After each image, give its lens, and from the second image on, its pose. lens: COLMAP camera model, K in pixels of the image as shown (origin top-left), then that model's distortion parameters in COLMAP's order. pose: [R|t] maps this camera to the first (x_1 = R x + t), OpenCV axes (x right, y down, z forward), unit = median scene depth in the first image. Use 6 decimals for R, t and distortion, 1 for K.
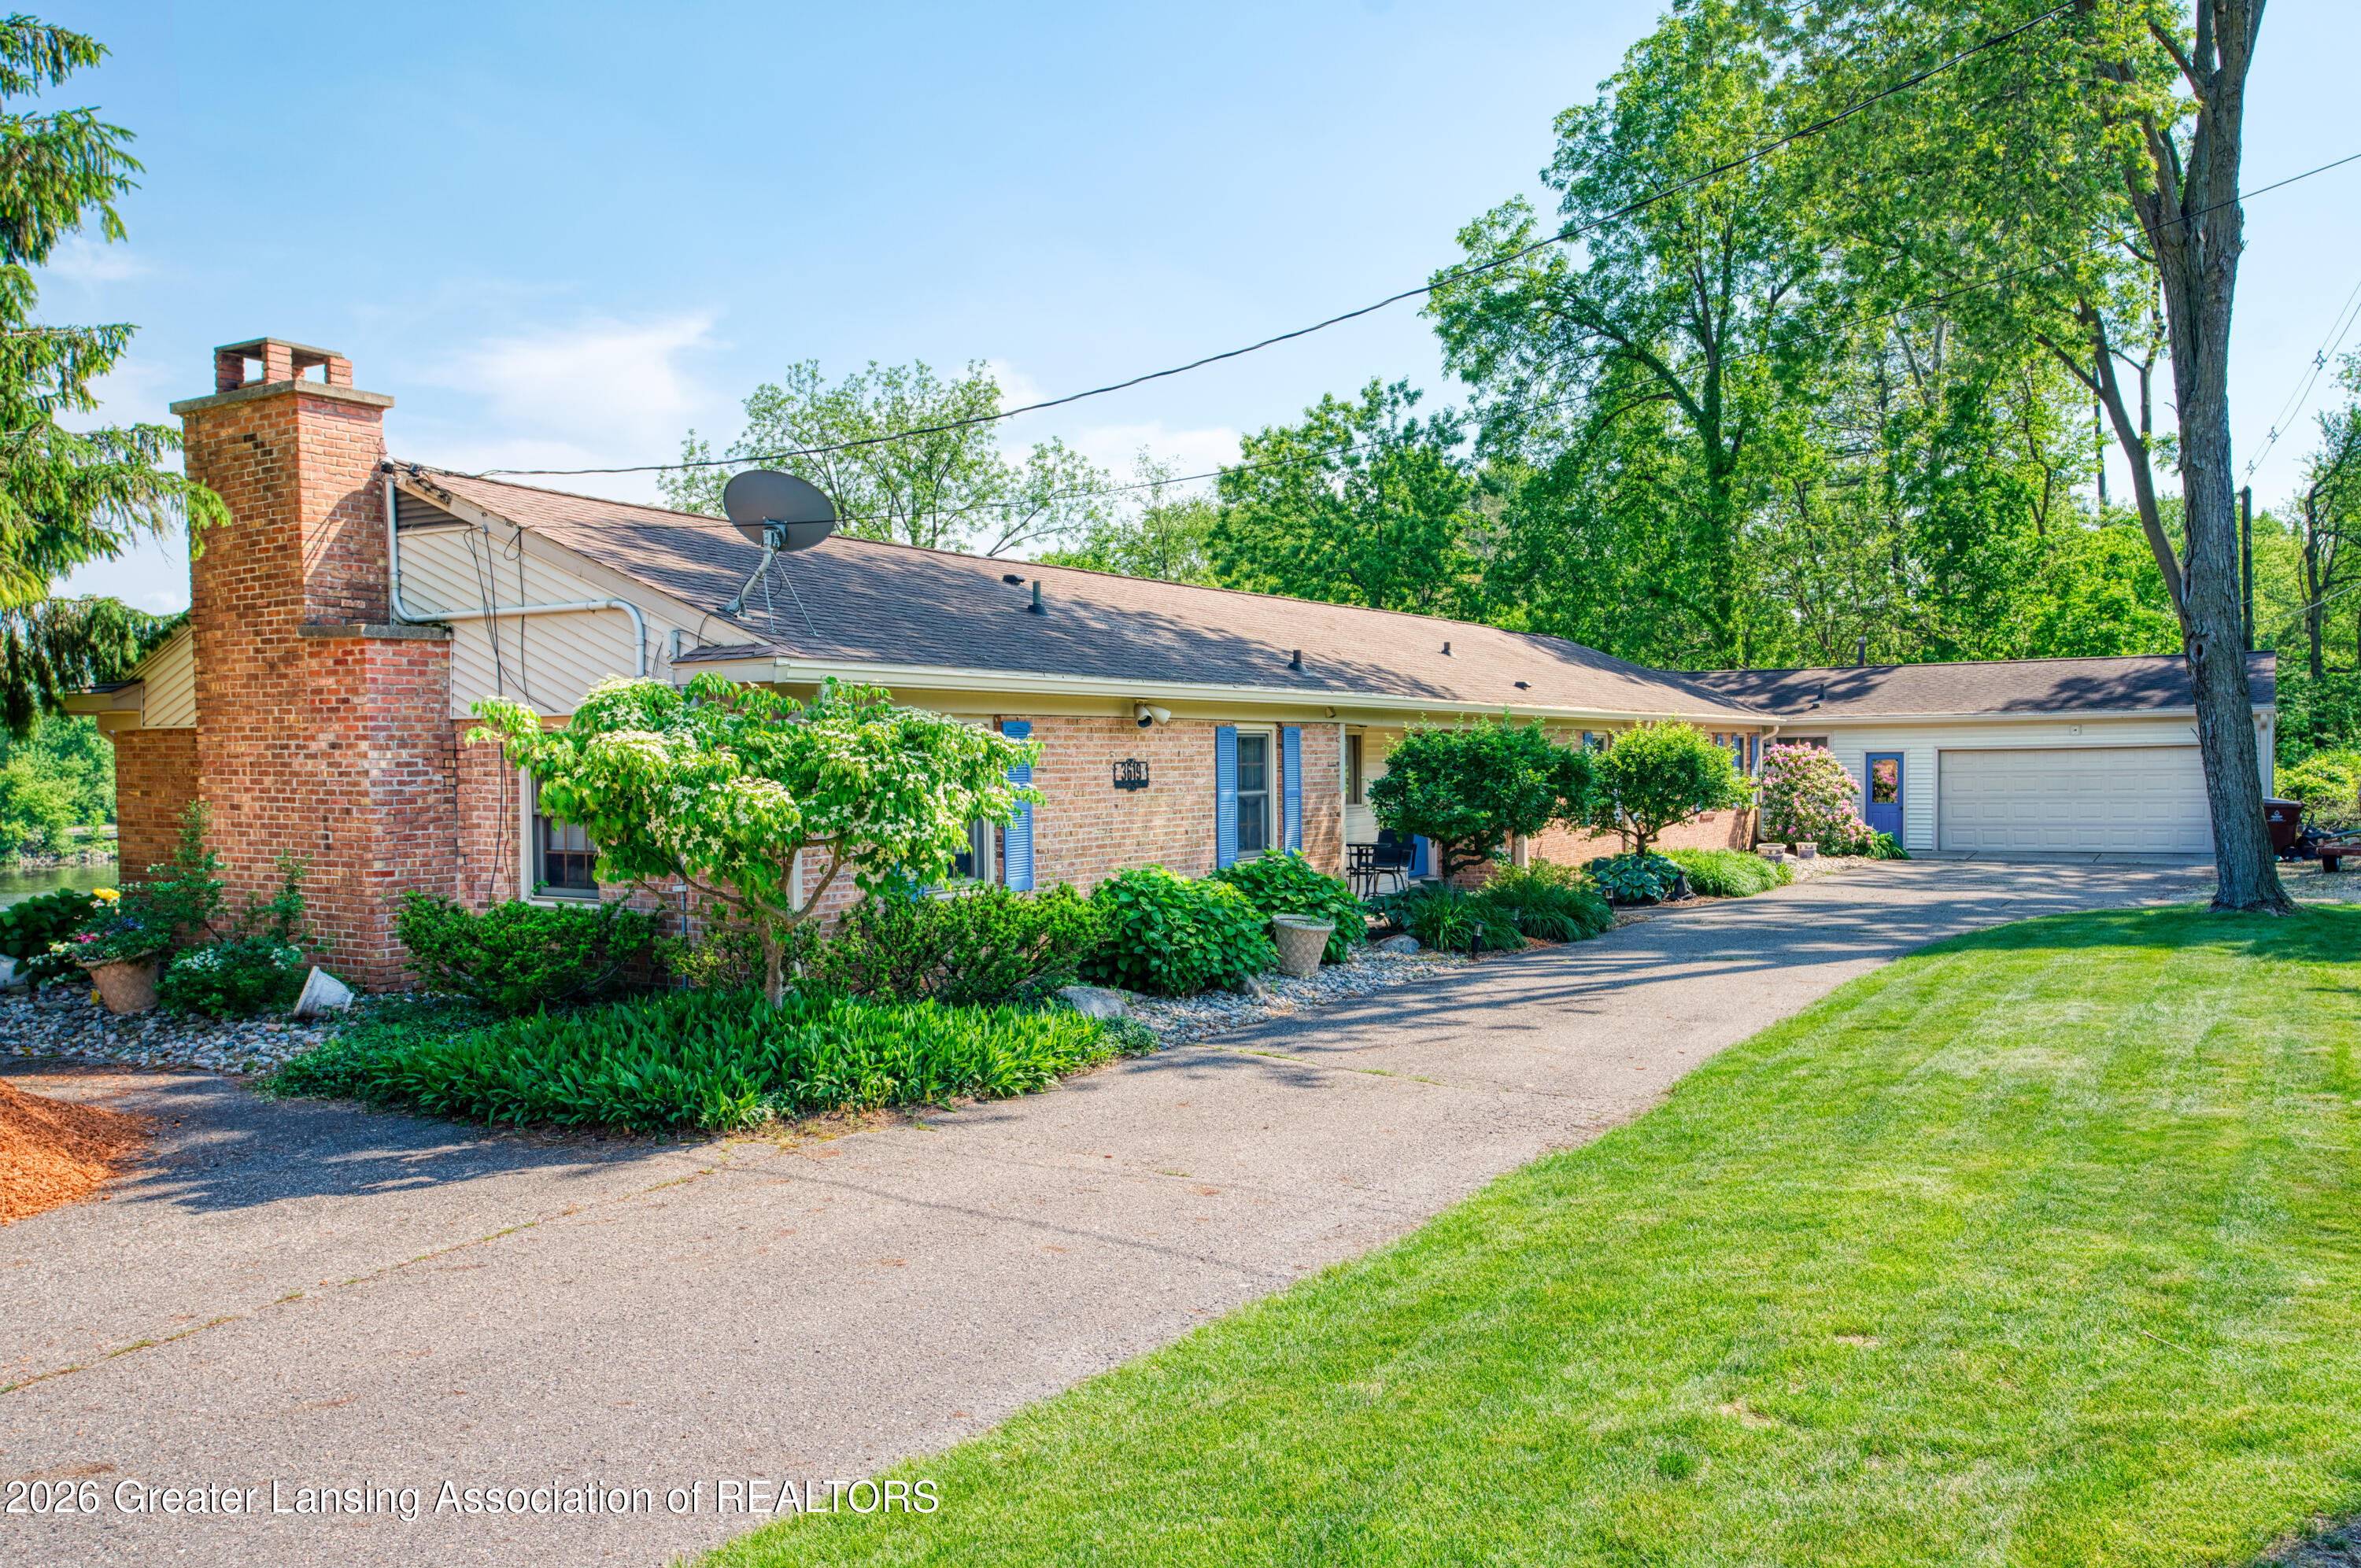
lens RADIAL K [[1767.2, 0, 1270.7], [0, 1767.2, 814.3], [0, 0, 1]] dist [-0.004790, -0.001829]
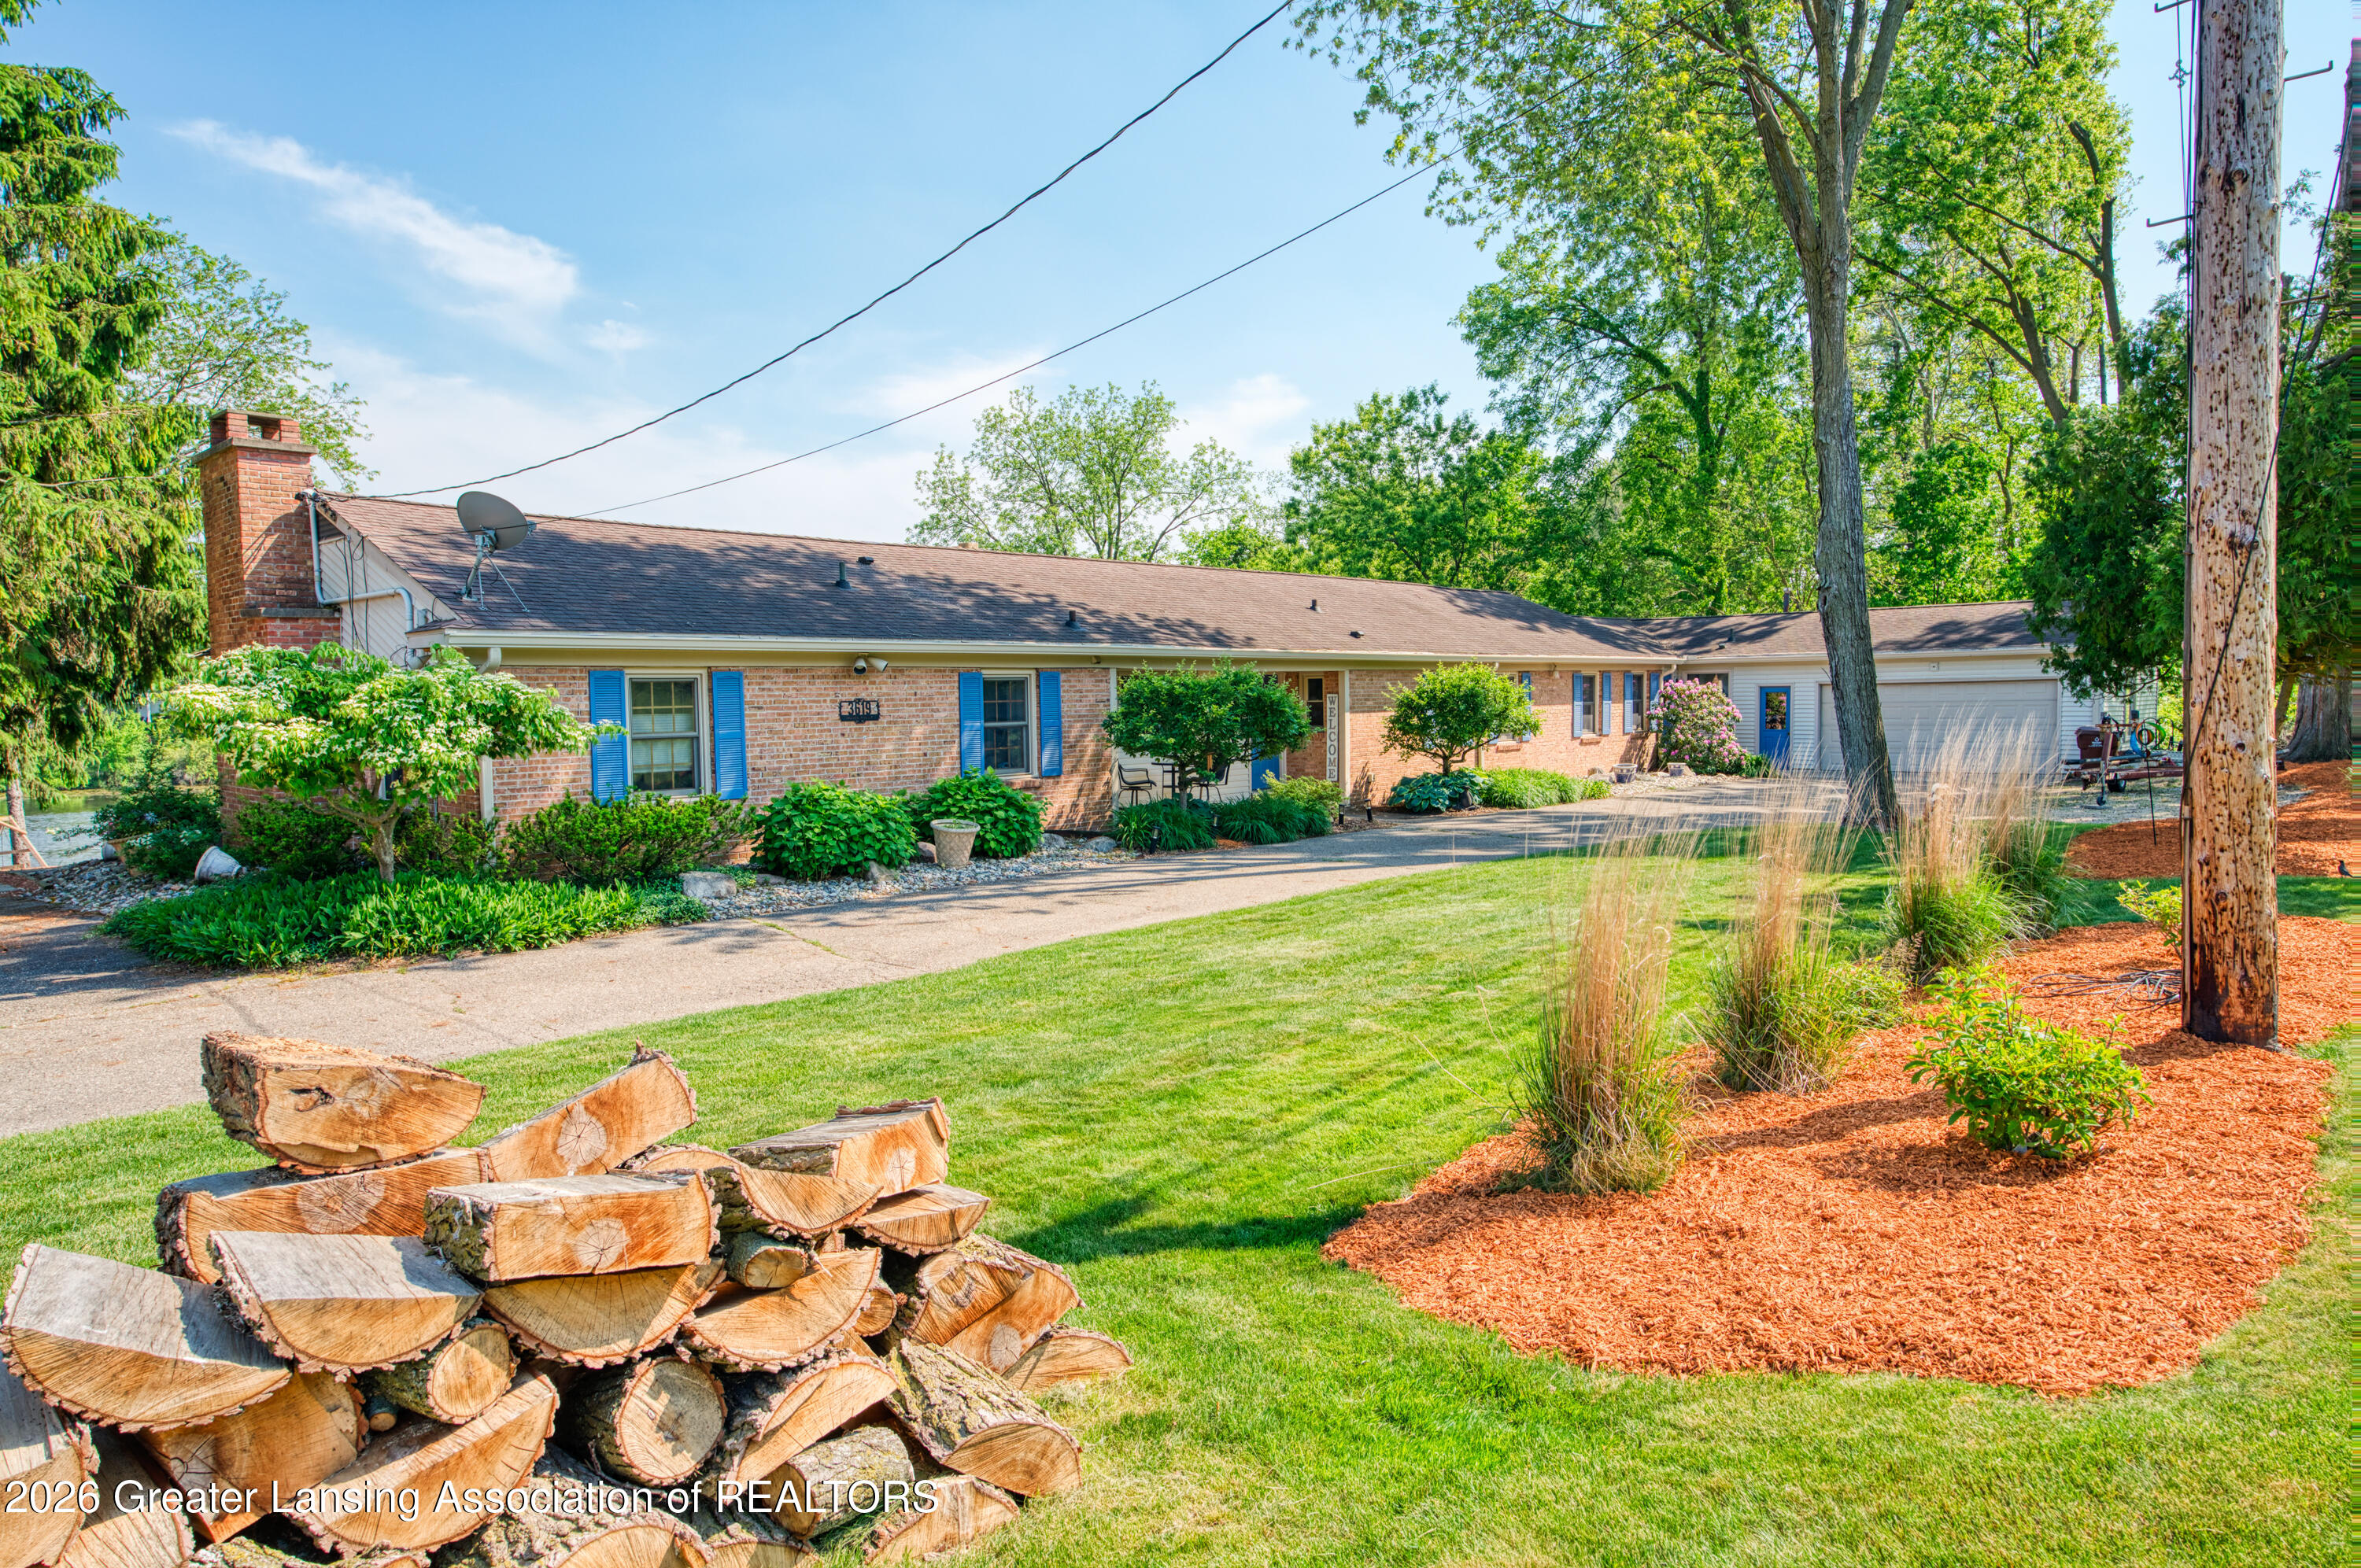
lens RADIAL K [[1395.7, 0, 1180.5], [0, 1395.7, 784.0], [0, 0, 1]] dist [-0.023778, -0.000275]
pose [[0.981854, 0.009668, -0.189392, 0.144260], [-0.002862, 0.999341, 0.036180, -0.002526], [0.189617, -0.034981, 0.981235, 0.012232]]
